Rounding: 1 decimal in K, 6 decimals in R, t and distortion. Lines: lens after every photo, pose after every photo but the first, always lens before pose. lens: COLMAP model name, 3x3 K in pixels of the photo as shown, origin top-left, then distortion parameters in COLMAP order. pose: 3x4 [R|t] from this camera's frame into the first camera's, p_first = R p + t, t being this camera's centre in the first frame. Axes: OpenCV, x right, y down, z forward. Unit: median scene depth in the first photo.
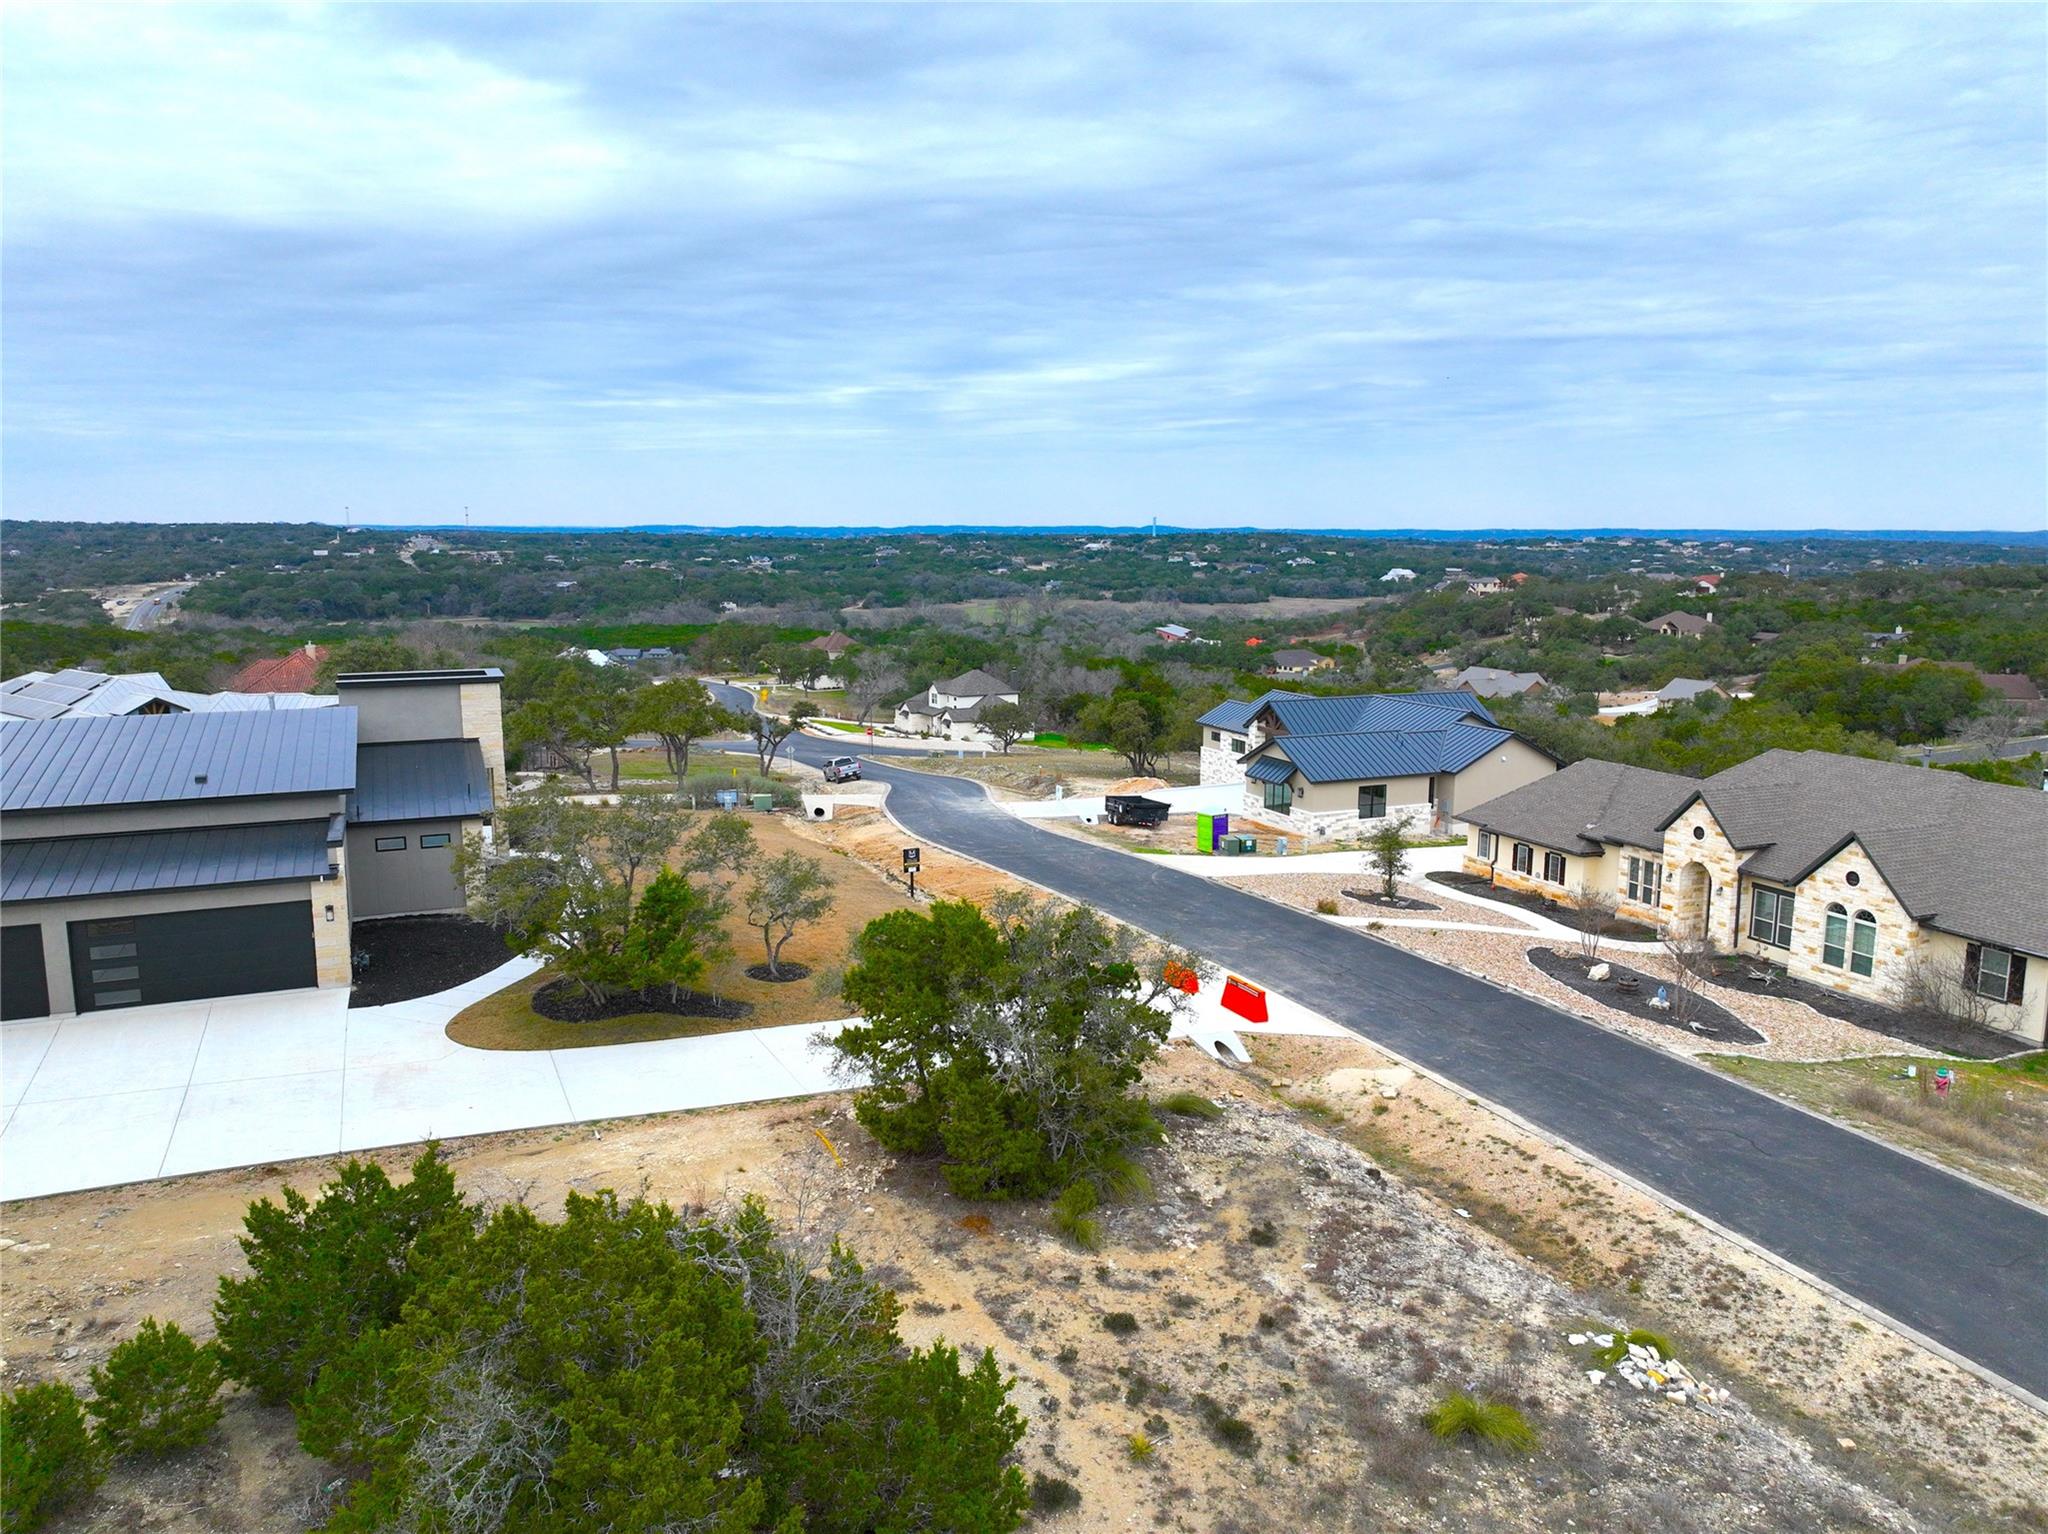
lens RADIAL K [[1441.5, 0, 1025.2], [0, 1441.5, 760.4], [0, 0, 1]] dist [-0.005793, 0.023460]
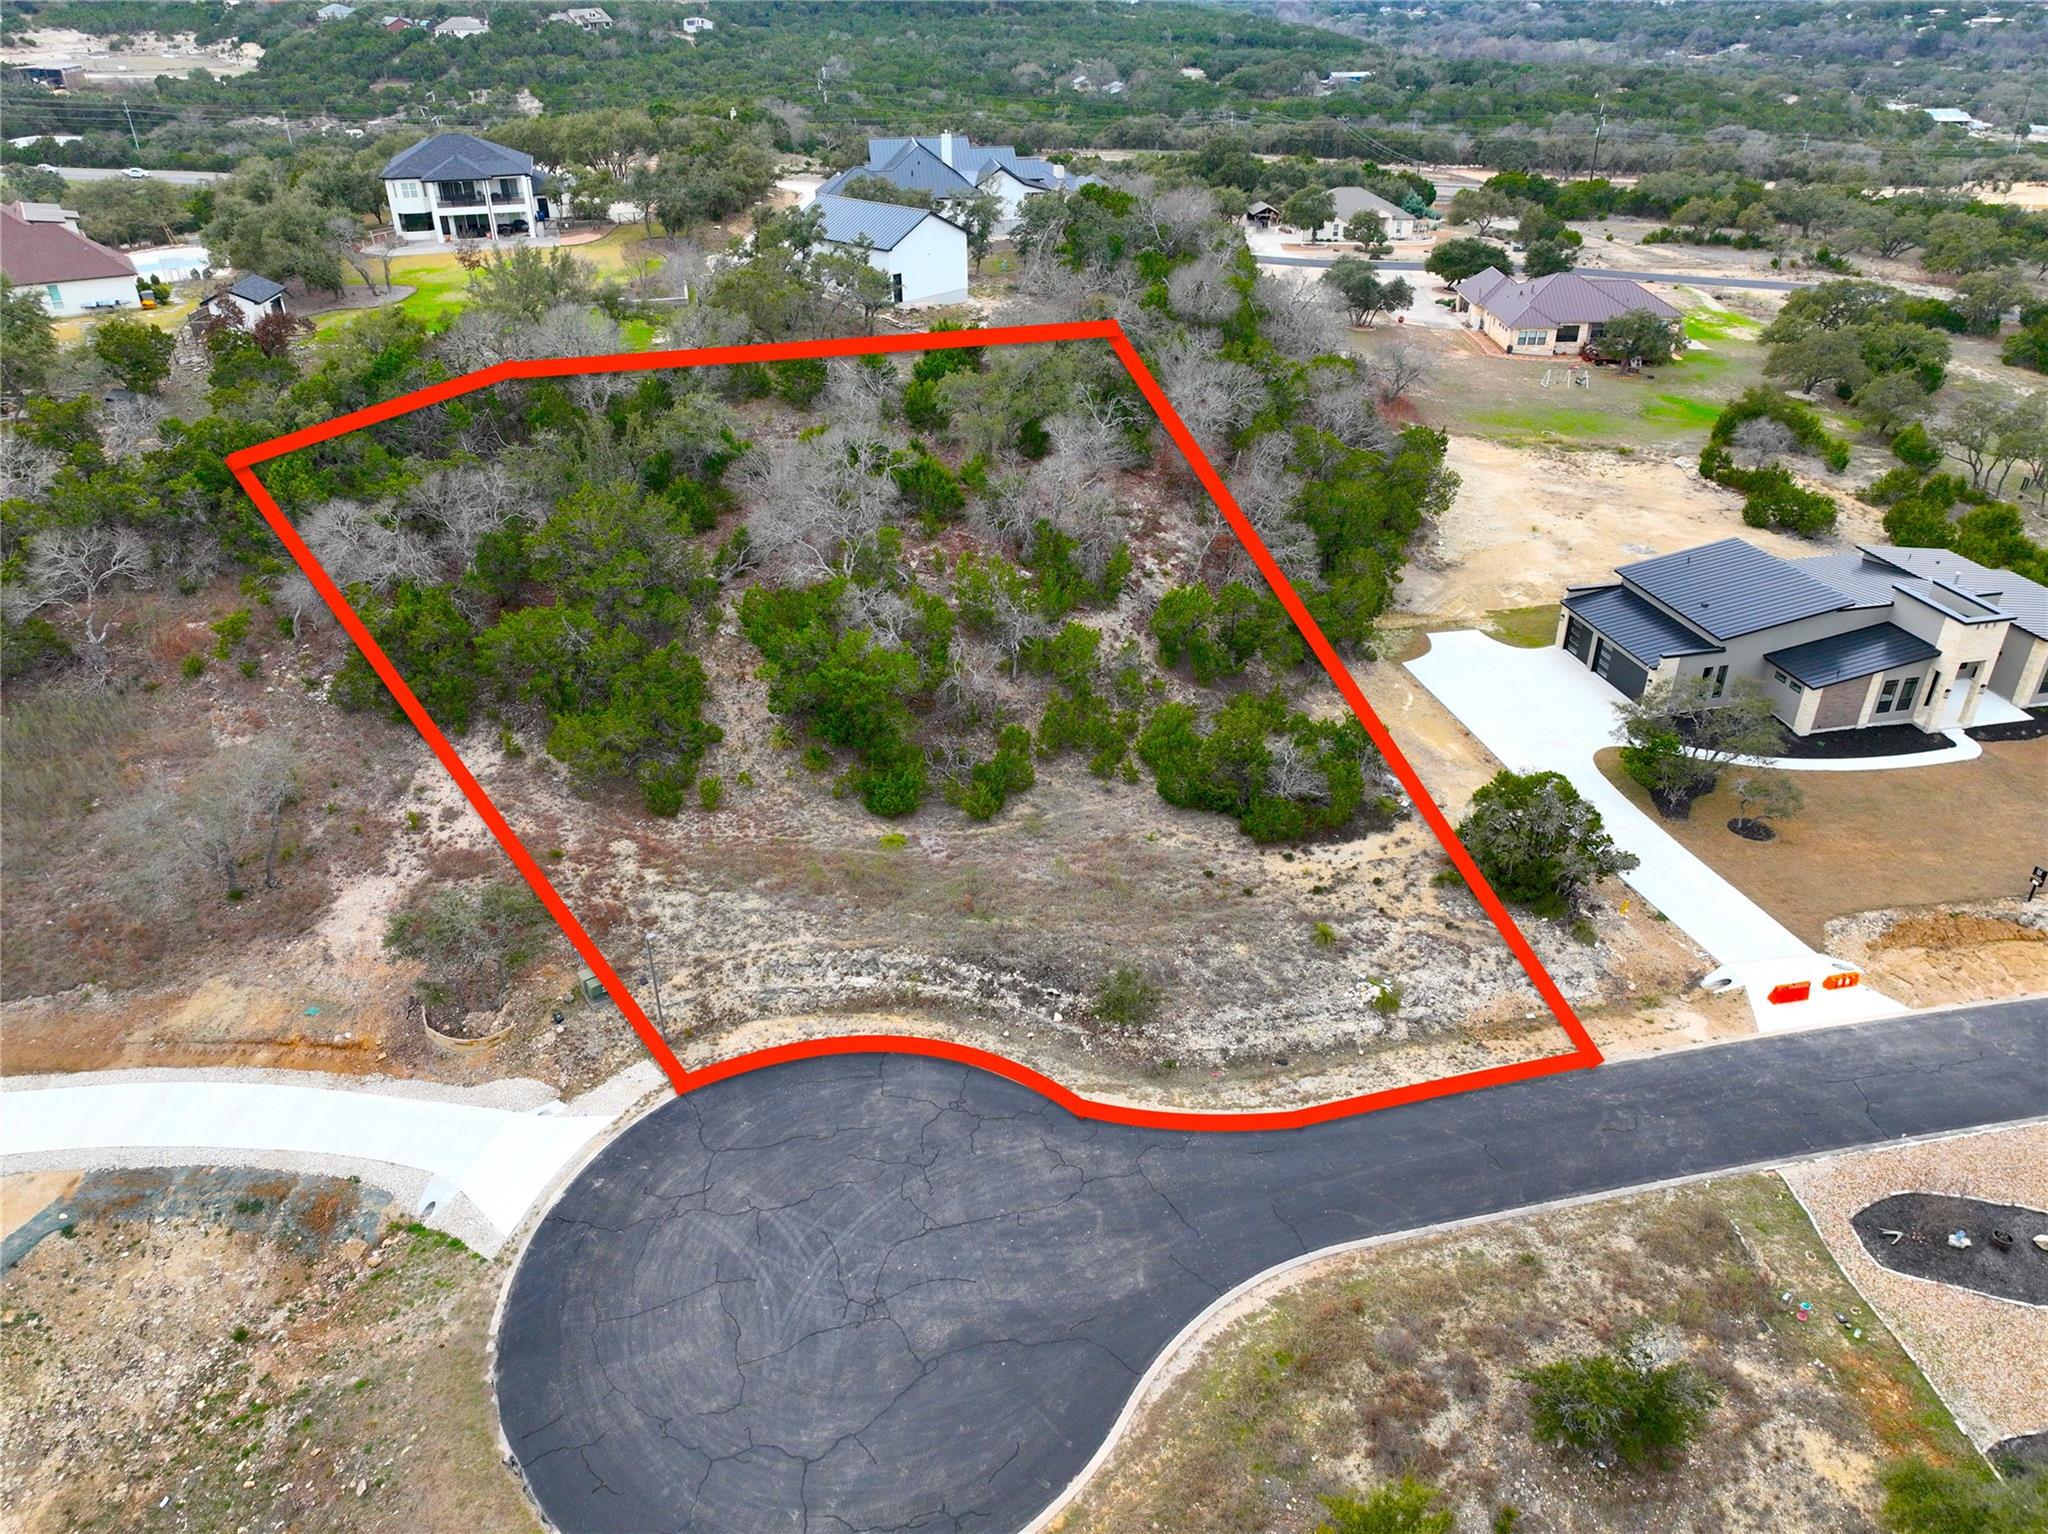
lens RADIAL K [[1441.5, 0, 1020.8], [0, 1441.5, 769.7], [0, 0, 1]] dist [-0.005793, 0.023460]
pose [[-0.186019, 0.490712, -0.851234, 1.555835], [-0.149746, 0.842075, 0.518156, -0.741443], [0.971068, 0.223856, -0.083159, 0.263468]]
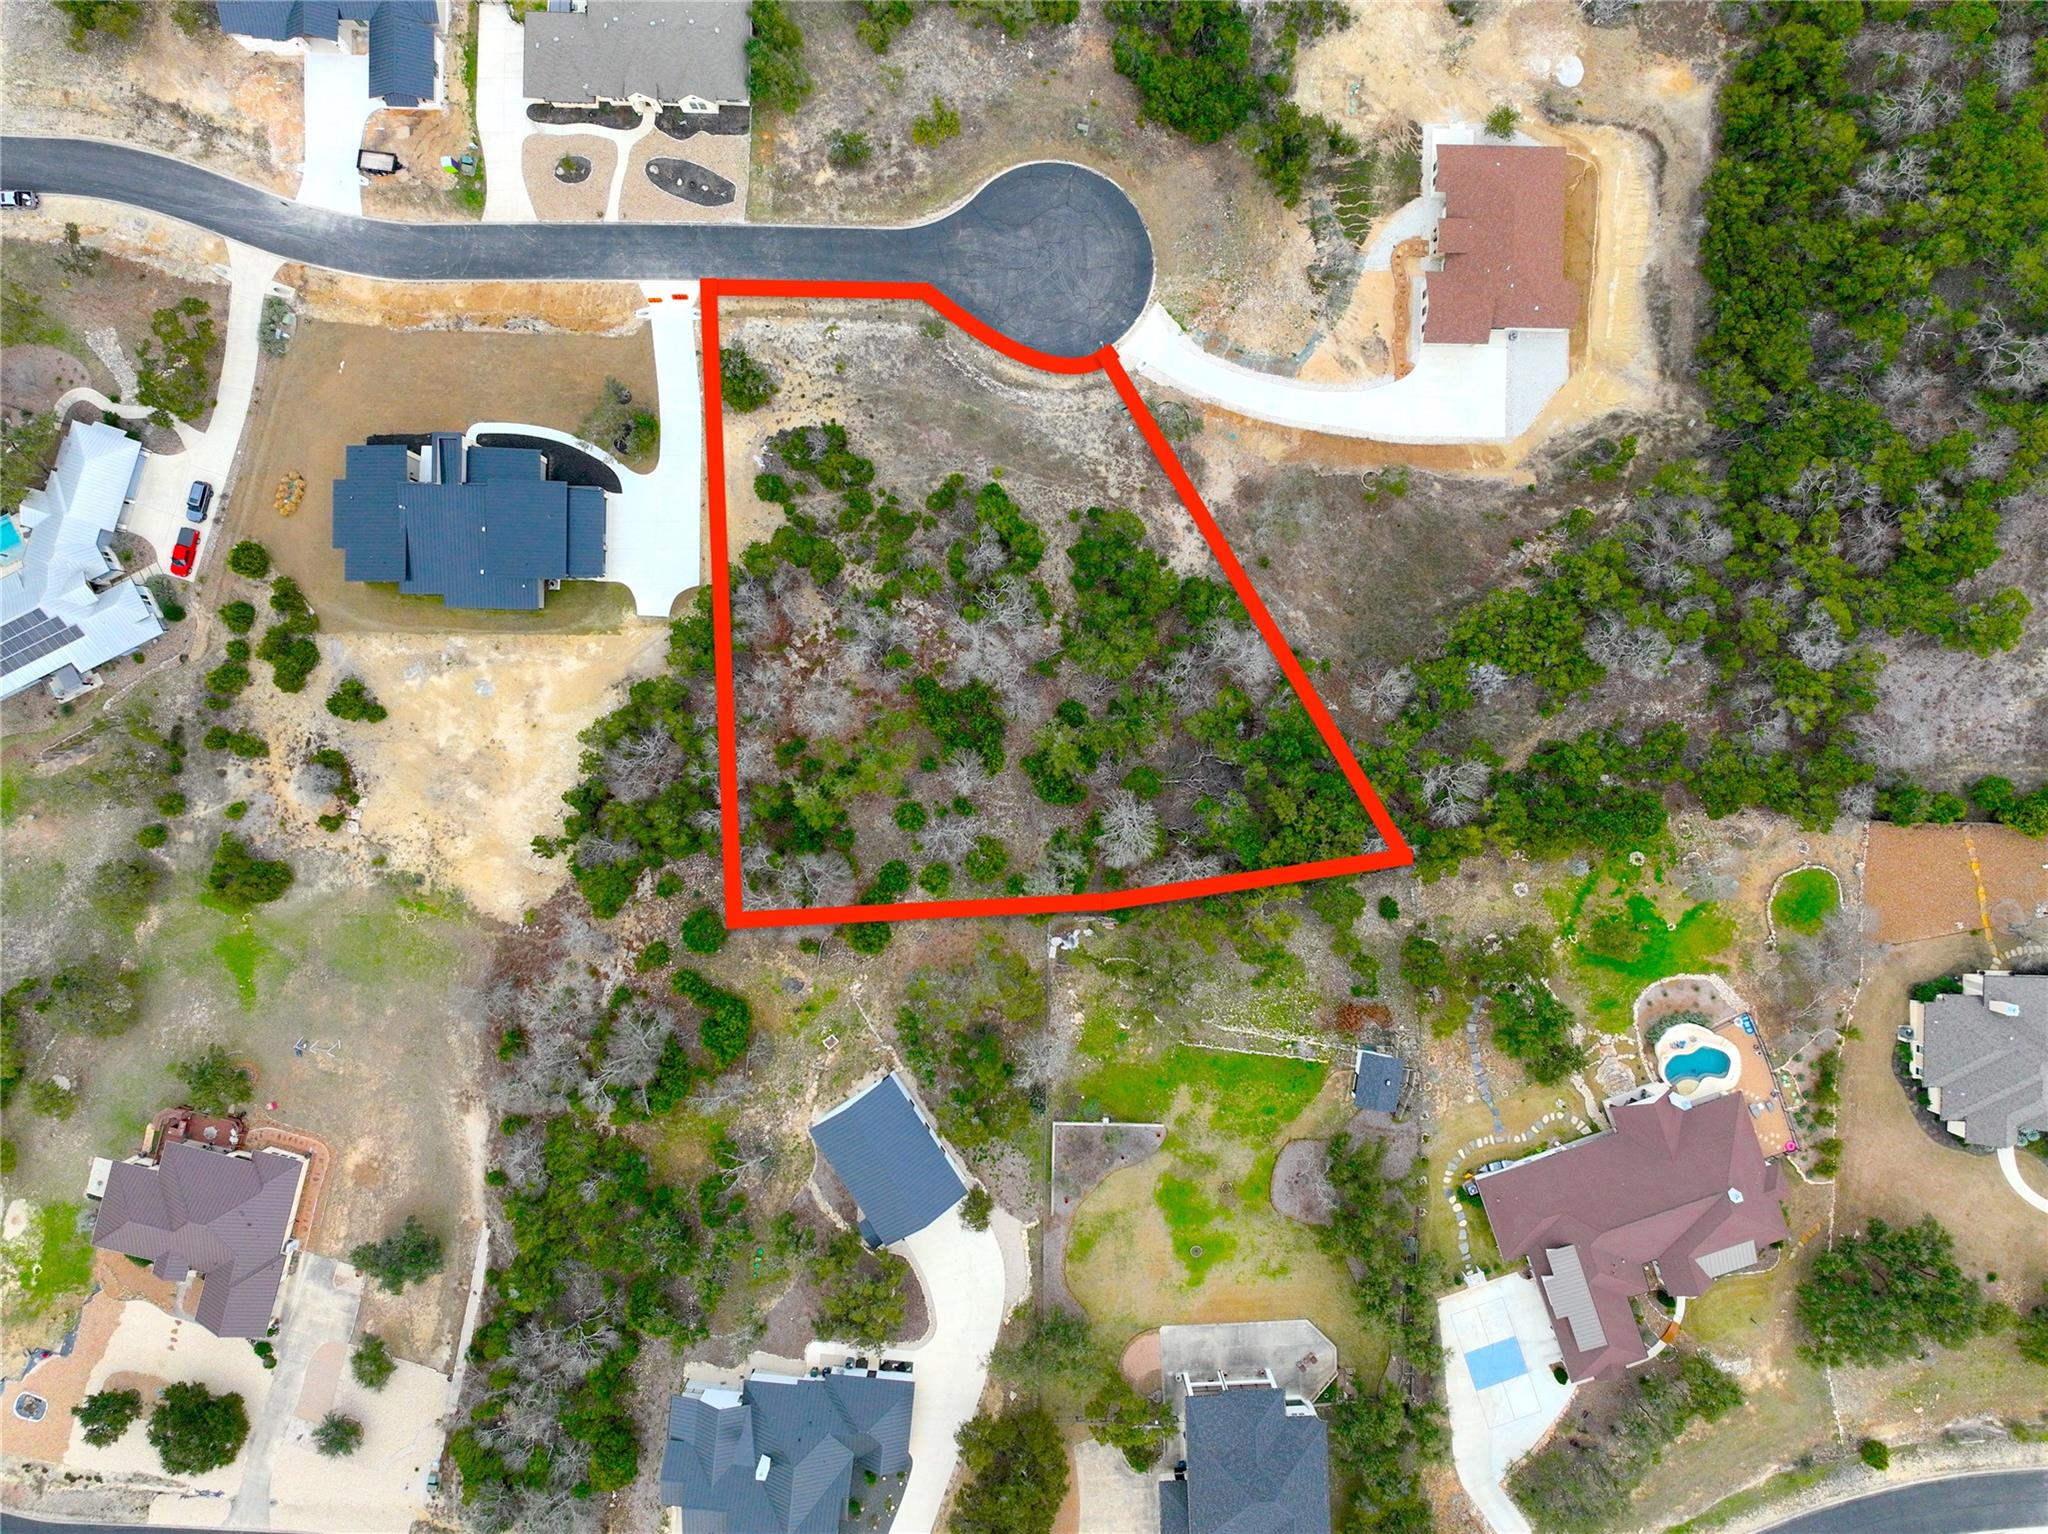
lens RADIAL K [[1441.5, 0, 1021.4], [0, 1441.5, 762.5], [0, 0, 1]] dist [-0.005793, 0.023460]
pose [[0.409568, -0.912072, -0.019444, -0.588302], [0.147350, 0.045104, 0.988056, -3.751387], [-0.900301, -0.407541, 0.152867, -1.063999]]
